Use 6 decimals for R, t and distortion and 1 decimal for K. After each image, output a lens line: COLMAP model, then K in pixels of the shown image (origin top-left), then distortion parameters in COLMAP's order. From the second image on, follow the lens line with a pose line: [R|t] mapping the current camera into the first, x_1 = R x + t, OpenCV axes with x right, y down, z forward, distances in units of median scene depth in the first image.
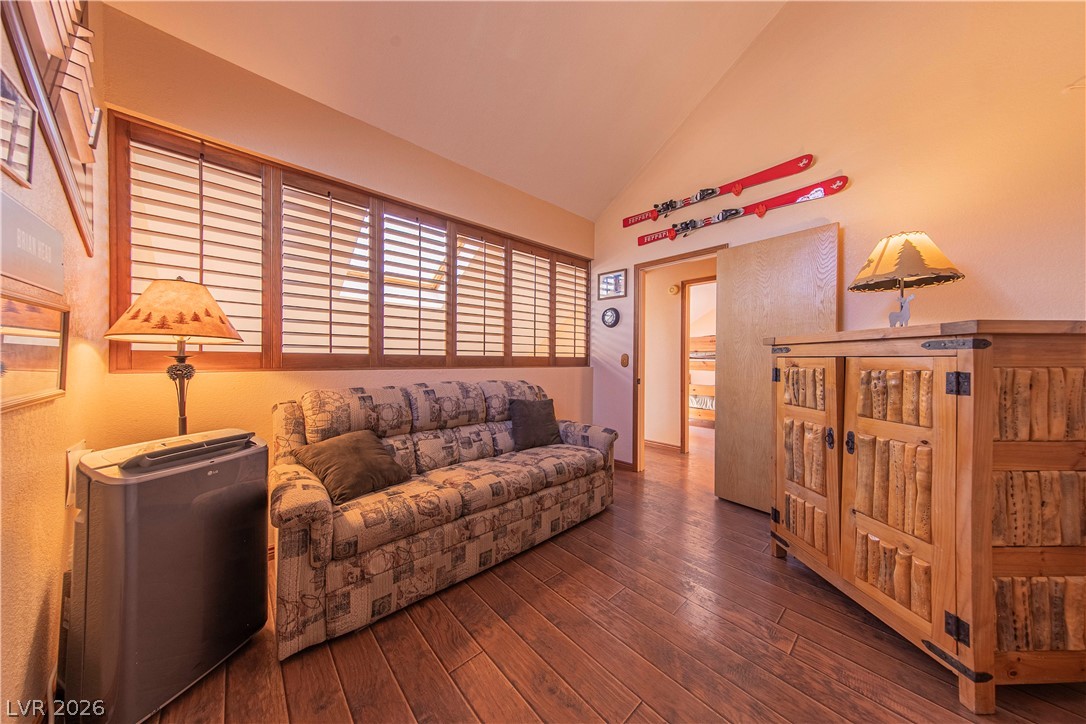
lens RADIAL K [[339.0, 0, 543.0], [0, 339.0, 362.0], [0, 0, 1]] dist [-0.000662, -0.000012]
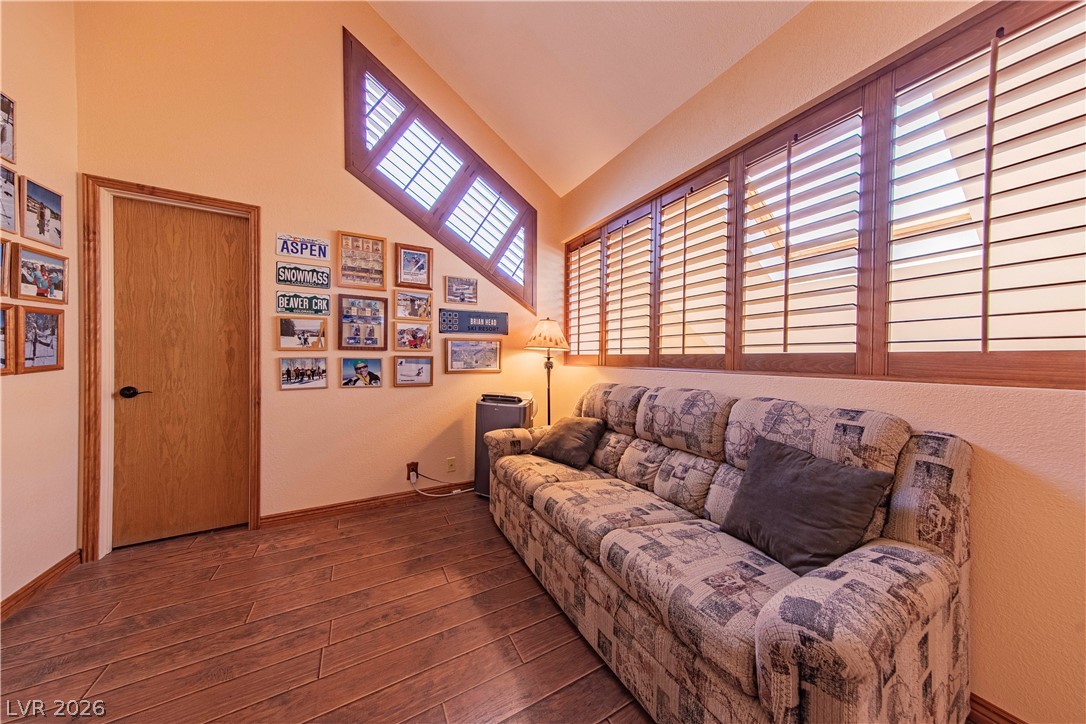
lens RADIAL K [[345.3, 0, 543.0], [0, 345.3, 362.0], [0, 0, 1]] dist [0.039226, -0.000016]
pose [[-0.240140, 0.010699, -0.970679, 0.570812], [-0.009143, 0.999870, 0.013283, -0.009658], [0.970695, 0.012065, -0.240011, 0.915435]]
